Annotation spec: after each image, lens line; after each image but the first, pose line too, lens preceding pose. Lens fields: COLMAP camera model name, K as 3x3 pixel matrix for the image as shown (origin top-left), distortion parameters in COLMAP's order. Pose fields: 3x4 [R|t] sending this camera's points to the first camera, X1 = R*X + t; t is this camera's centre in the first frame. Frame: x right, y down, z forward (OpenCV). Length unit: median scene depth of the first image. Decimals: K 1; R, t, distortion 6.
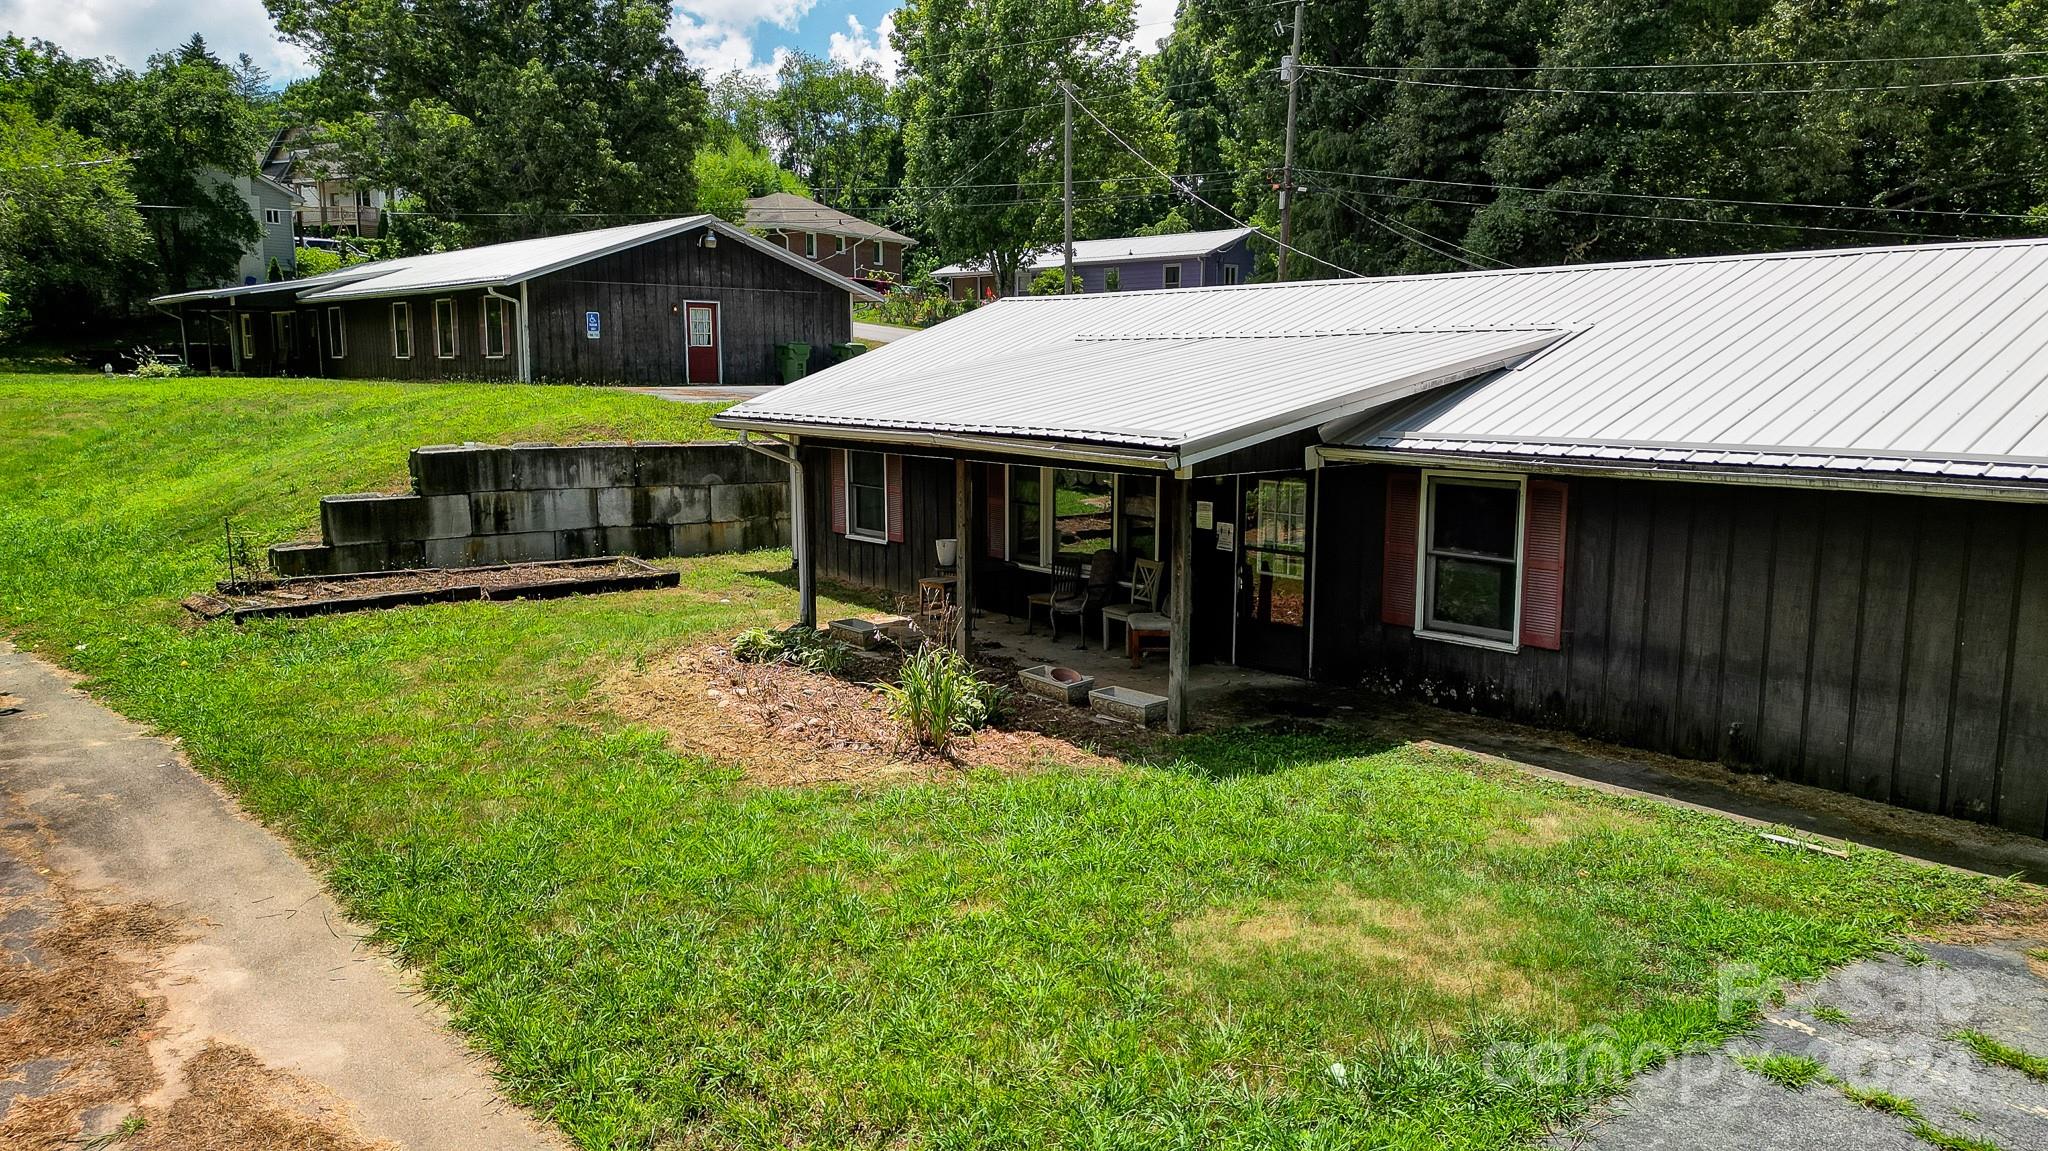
lens RADIAL K [[1464.9, 0, 1024.0], [0, 1464.9, 575.5], [0, 0, 1]] dist [0.101211, -0.106029]
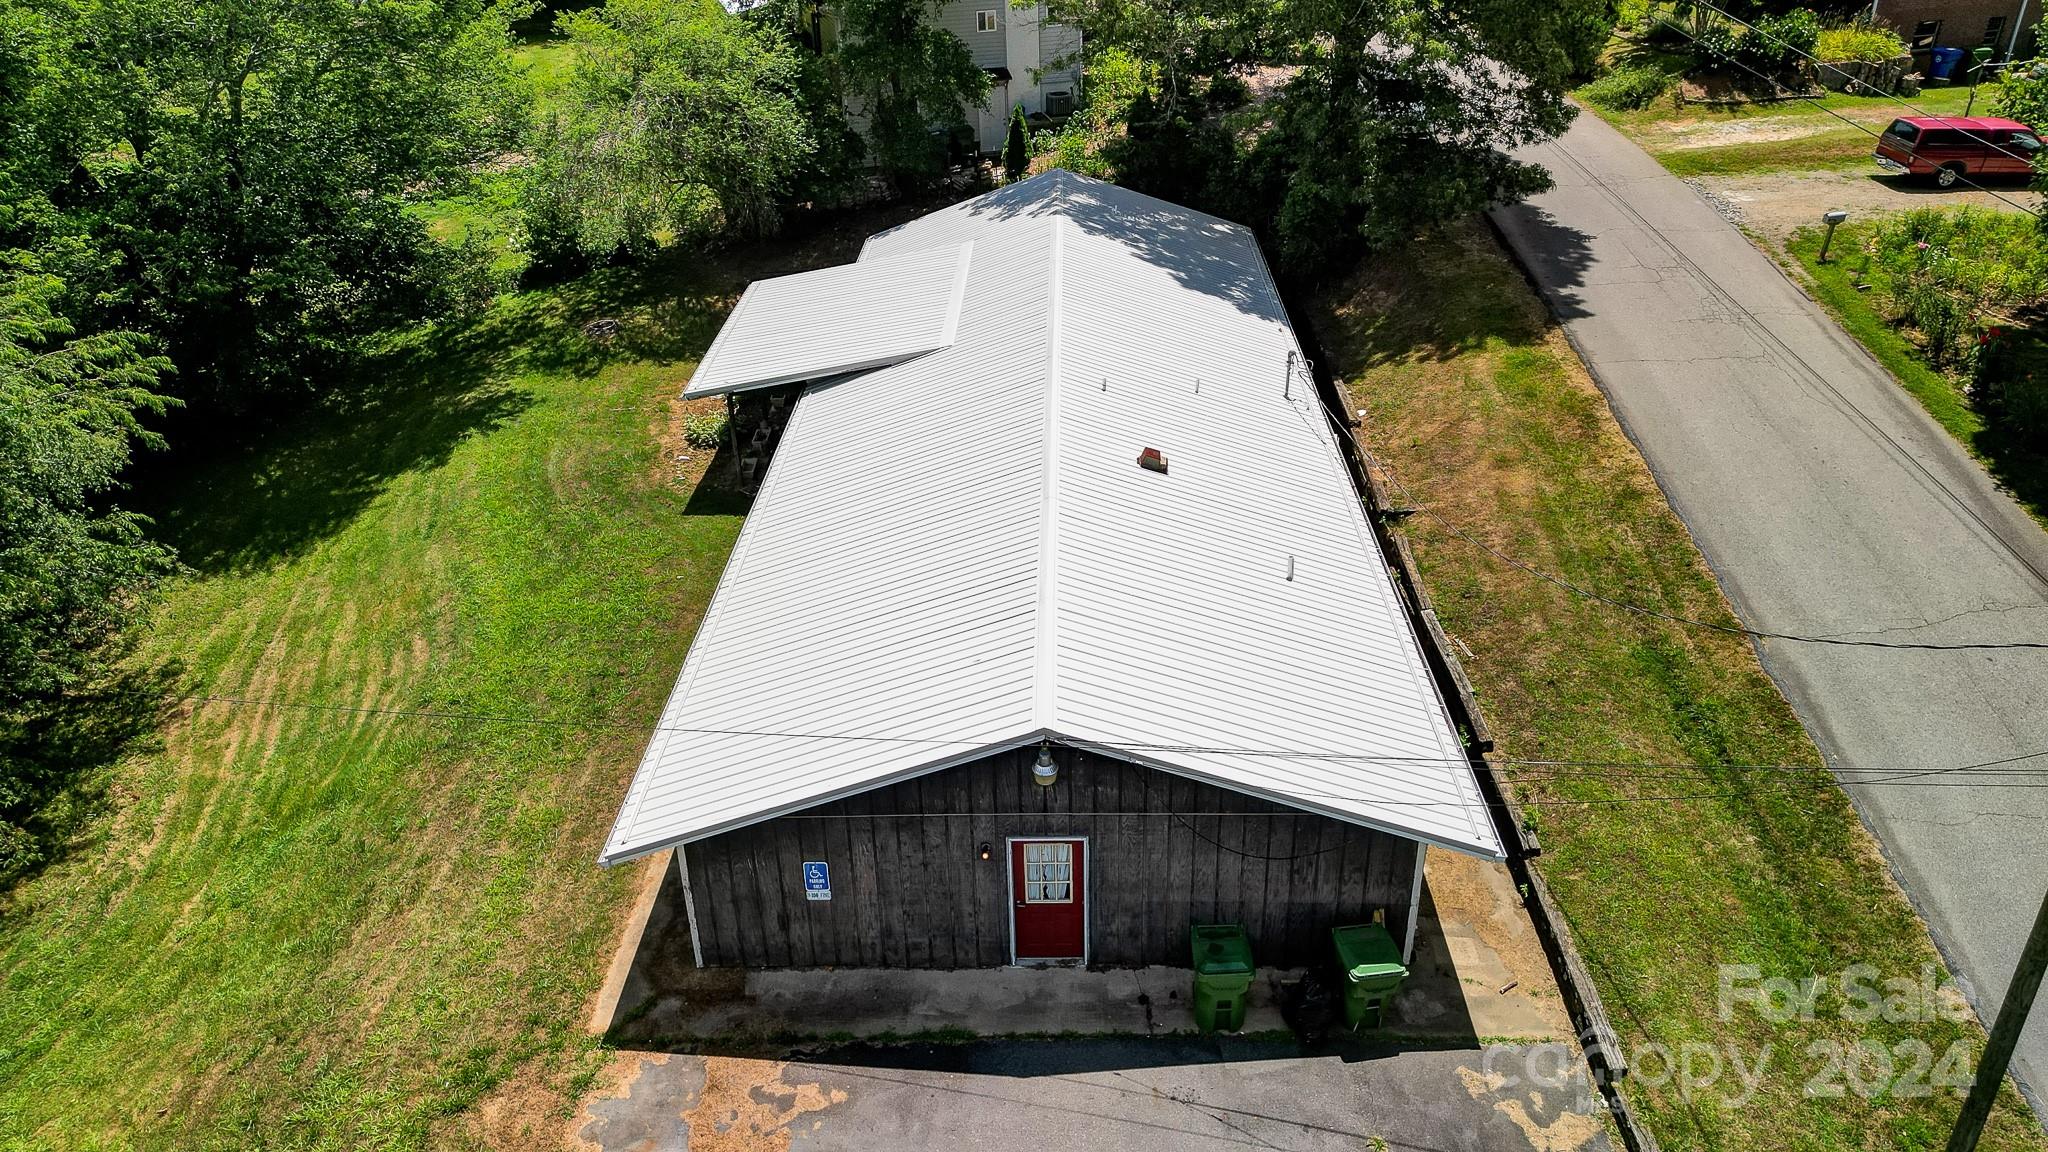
lens RADIAL K [[1474.1, 0, 1024.0], [0, 1474.1, 576.0], [0, 0, 1]] dist [0.068393, -0.032148]
pose [[0.734993, 0.310714, -0.602696, 0.111272], [-0.069615, 0.918715, 0.388738, -1.164504], [0.674492, -0.243763, 0.696879, 1.730440]]
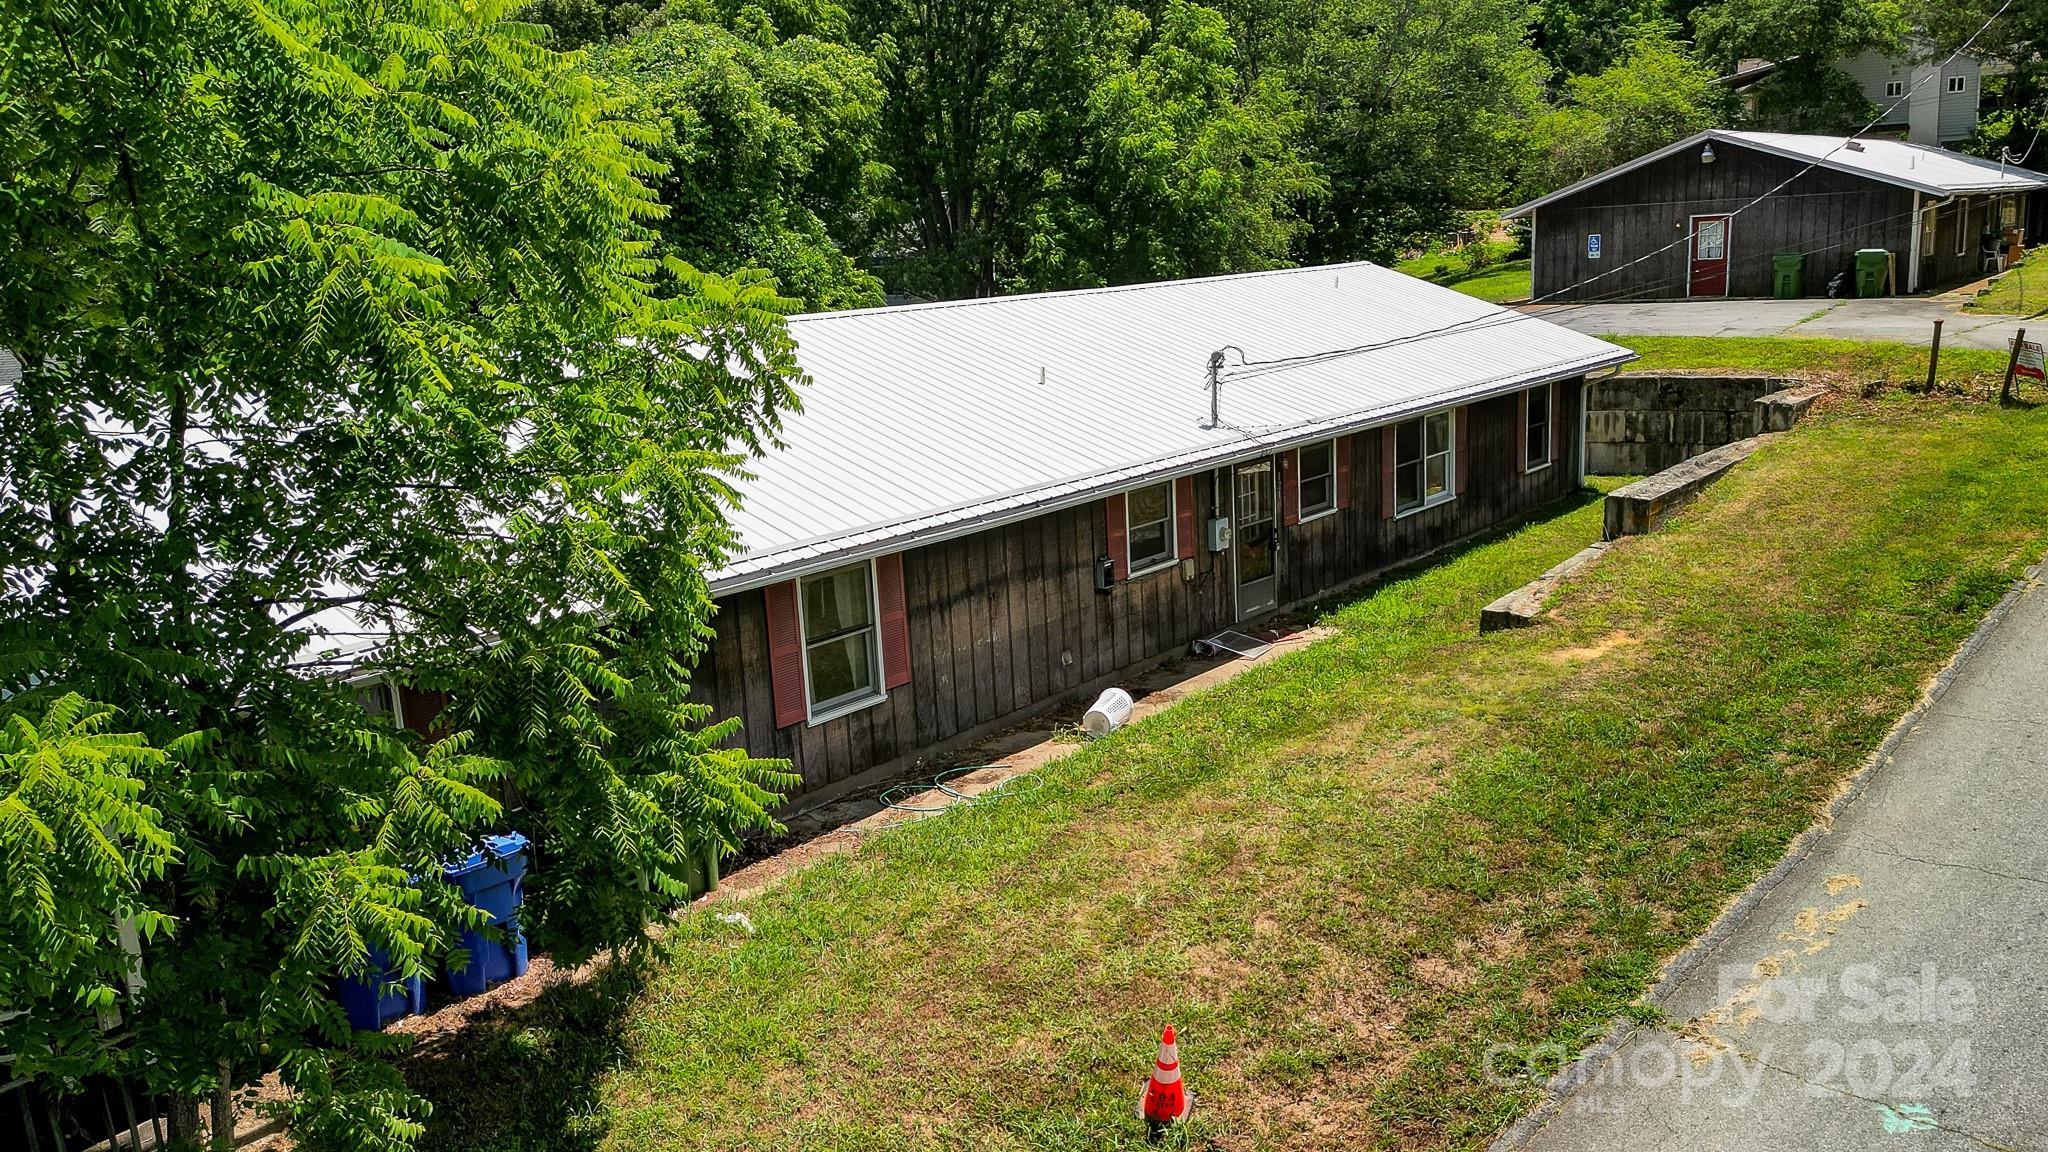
lens RADIAL K [[1515.1, 0, 1024.0], [0, 1515.1, 576.0], [0, 0, 1]] dist [0.003038, -0.008424]
pose [[0.181228, 0.200229, -0.962842, 1.901450], [-0.081846, 0.978728, 0.188128, -0.257429], [0.980029, 0.044711, 0.193761, 0.898653]]
